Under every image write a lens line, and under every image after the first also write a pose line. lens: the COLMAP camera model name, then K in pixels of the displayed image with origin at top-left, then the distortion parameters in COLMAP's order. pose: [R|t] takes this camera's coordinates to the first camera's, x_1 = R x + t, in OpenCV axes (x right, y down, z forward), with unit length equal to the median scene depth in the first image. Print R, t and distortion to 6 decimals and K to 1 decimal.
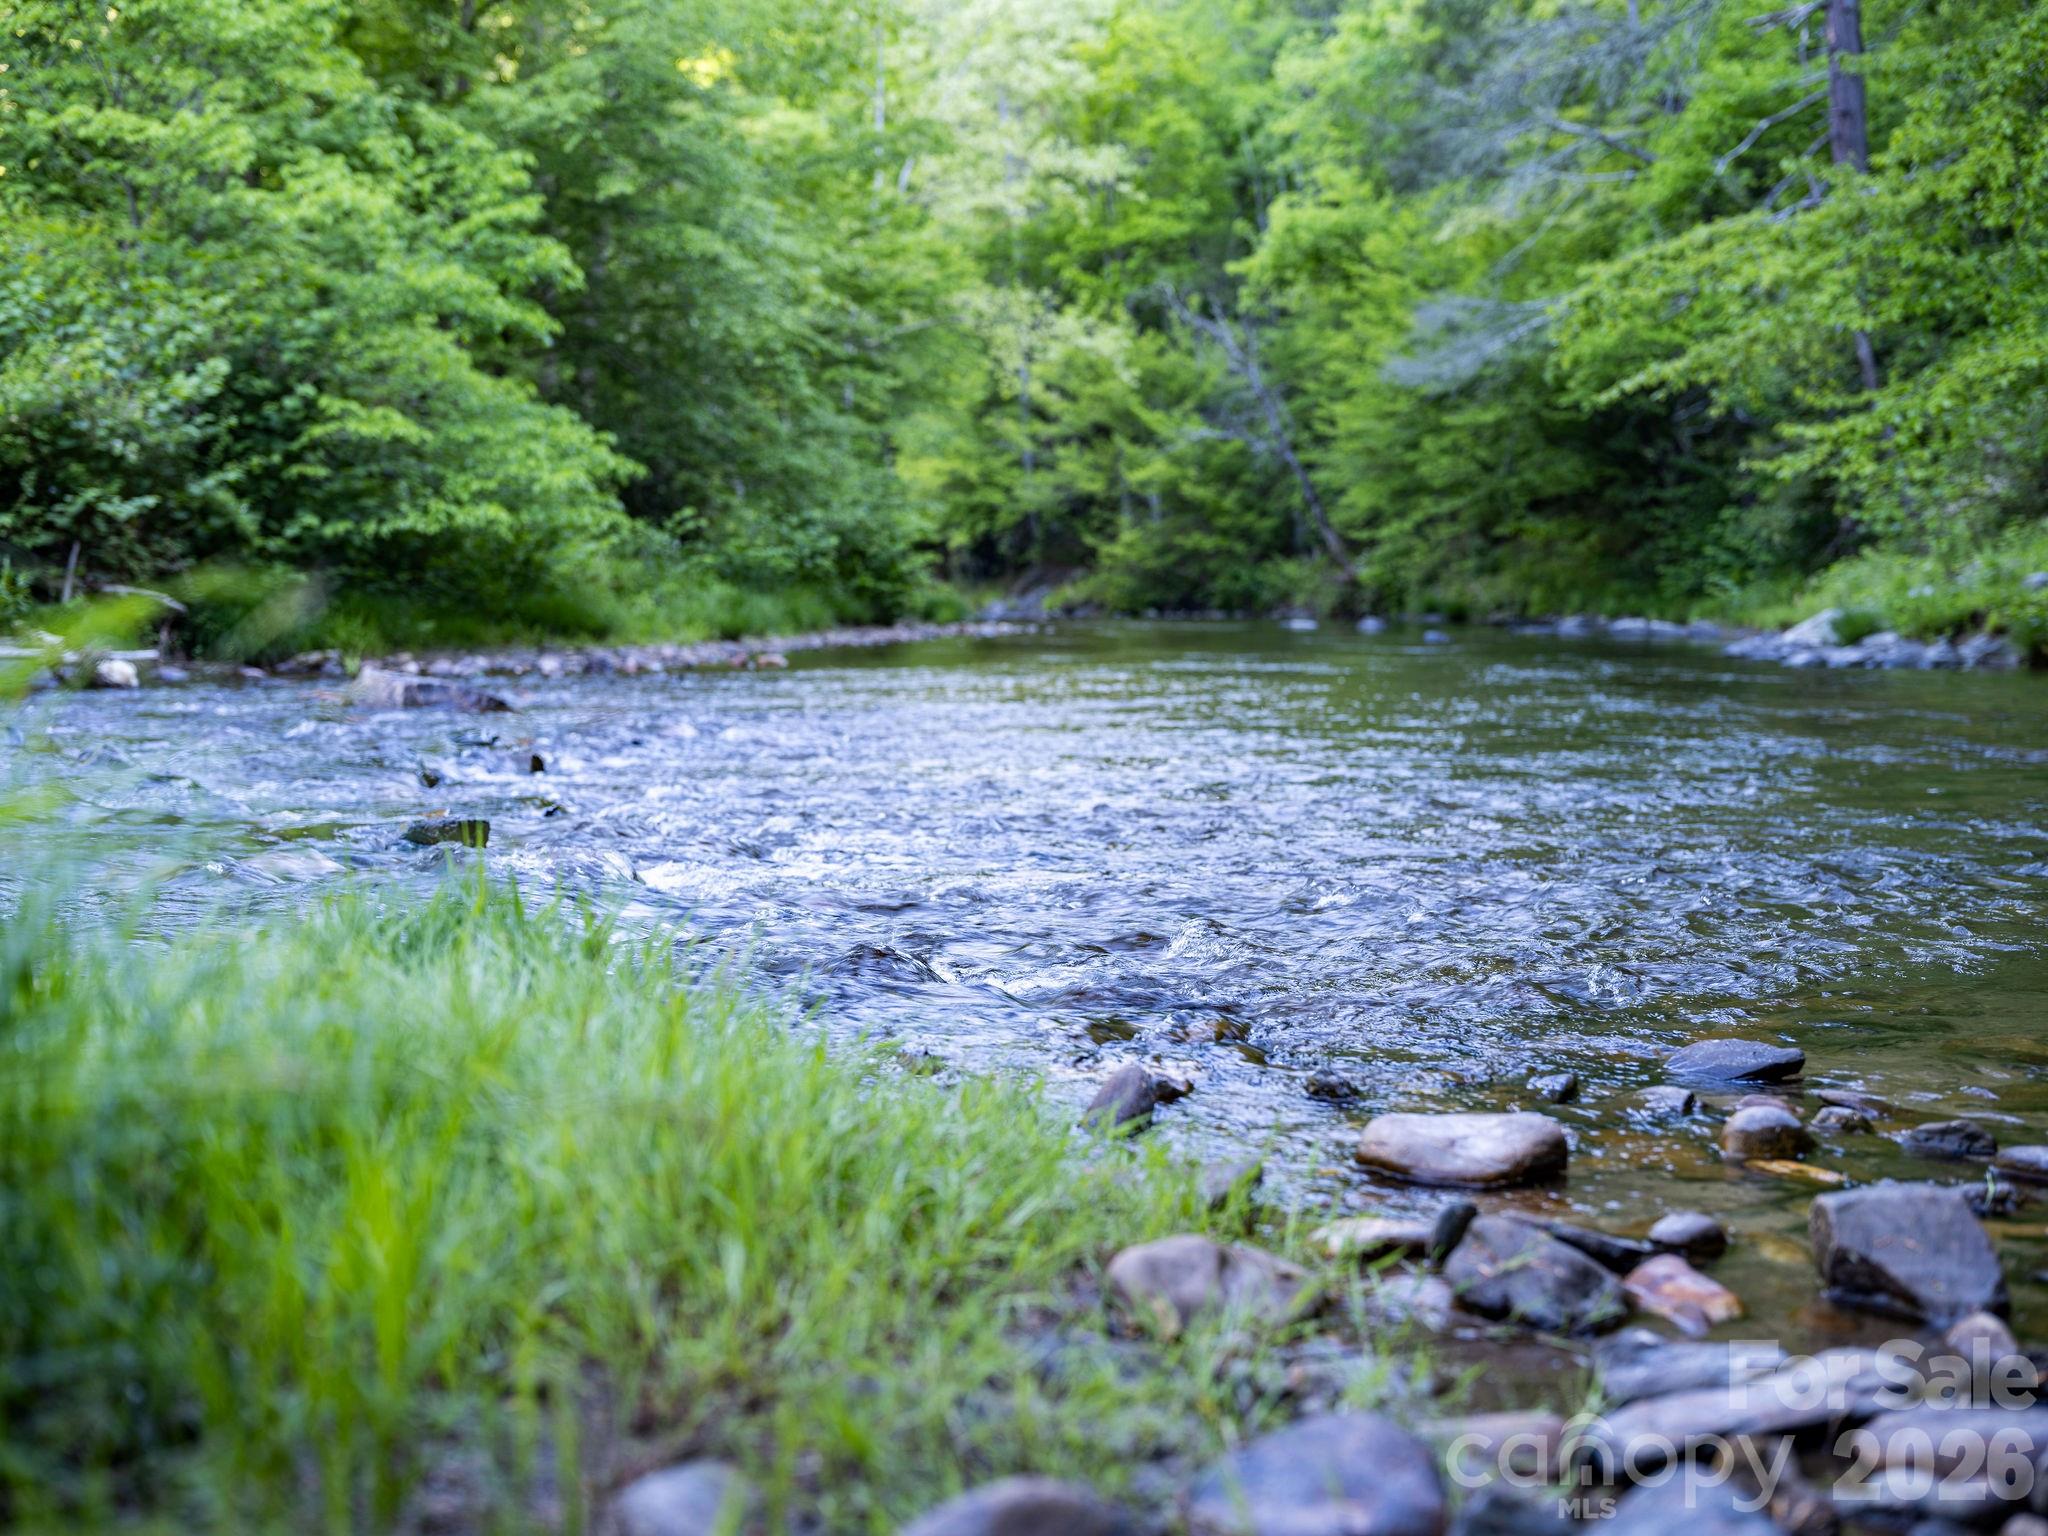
lens RADIAL K [[2667.7, 0, 1020.5], [0, 2667.7, 768.1], [0, 0, 1]] dist [-0.008577, 0.088433]
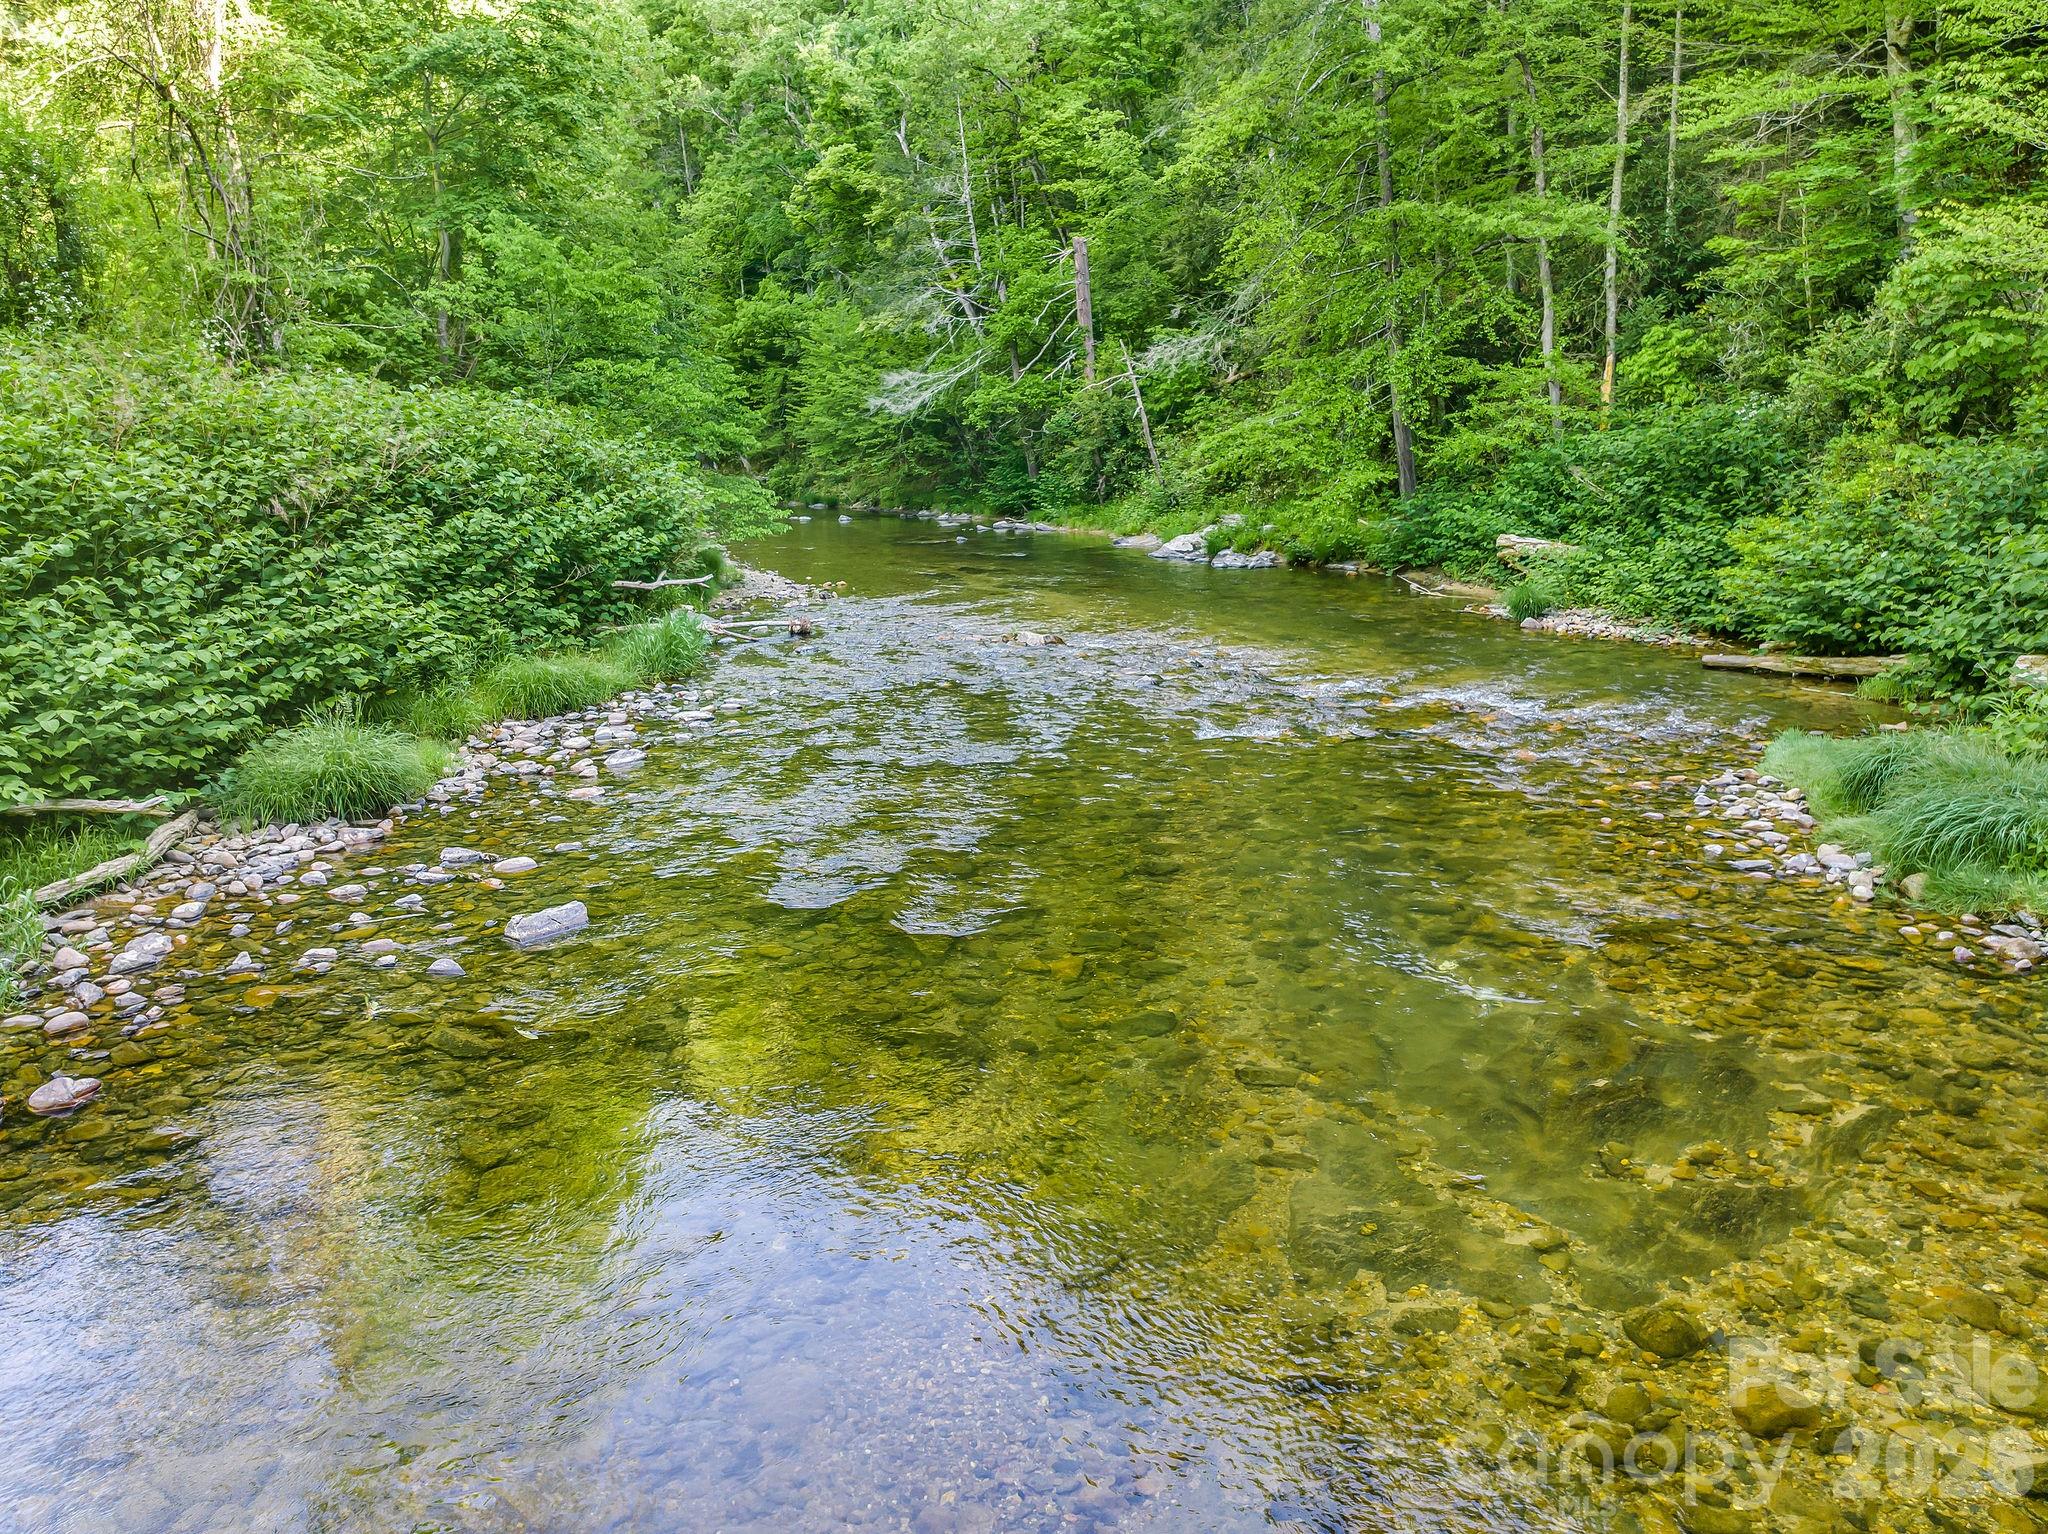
lens RADIAL K [[1469.6, 0, 1033.2], [0, 1469.6, 730.9], [0, 0, 1]] dist [-0.010082, -0.054822]
pose [[0.896759, -0.096015, 0.431976, -0.301780], [0.040154, 0.989806, 0.136647, -0.047805], [-0.440693, -0.105194, 0.891473, -0.148920]]
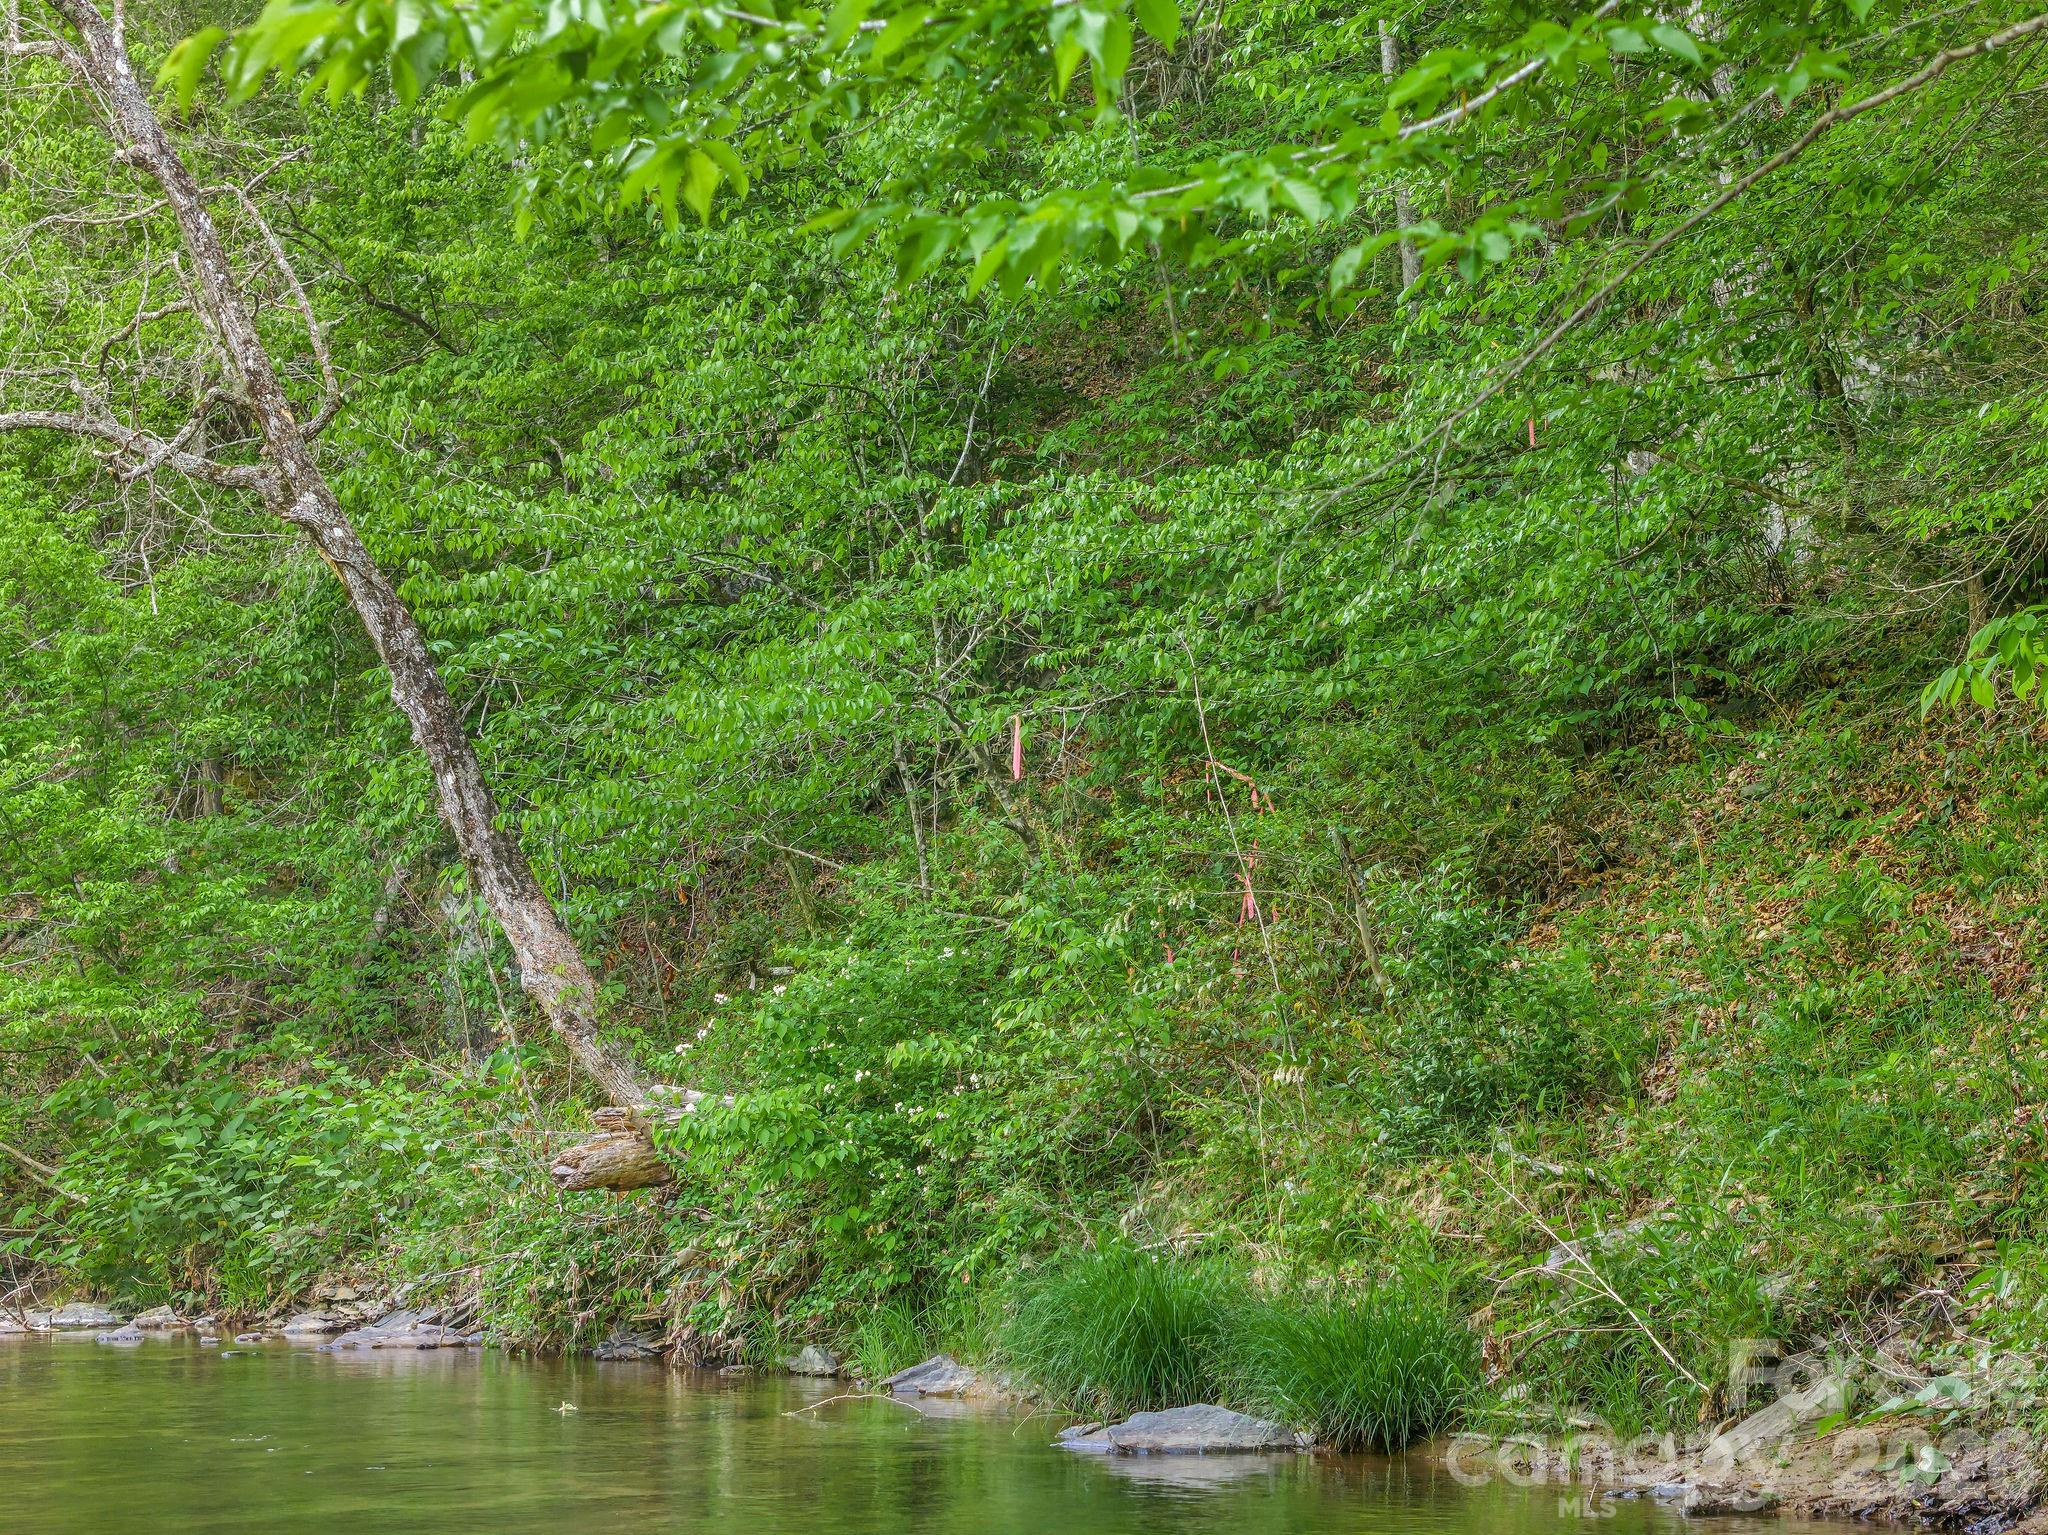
lens RADIAL K [[4191.4, 0, 1024.2], [0, 4191.4, 626.4], [0, 0, 1]] dist [-0.205273, 1.514268]
pose [[0.980513, 0.015425, 0.195850, 0.152567], [0.023299, 0.980747, -0.193888, -0.082495], [-0.195070, 0.194673, 0.961275, 1.165294]]
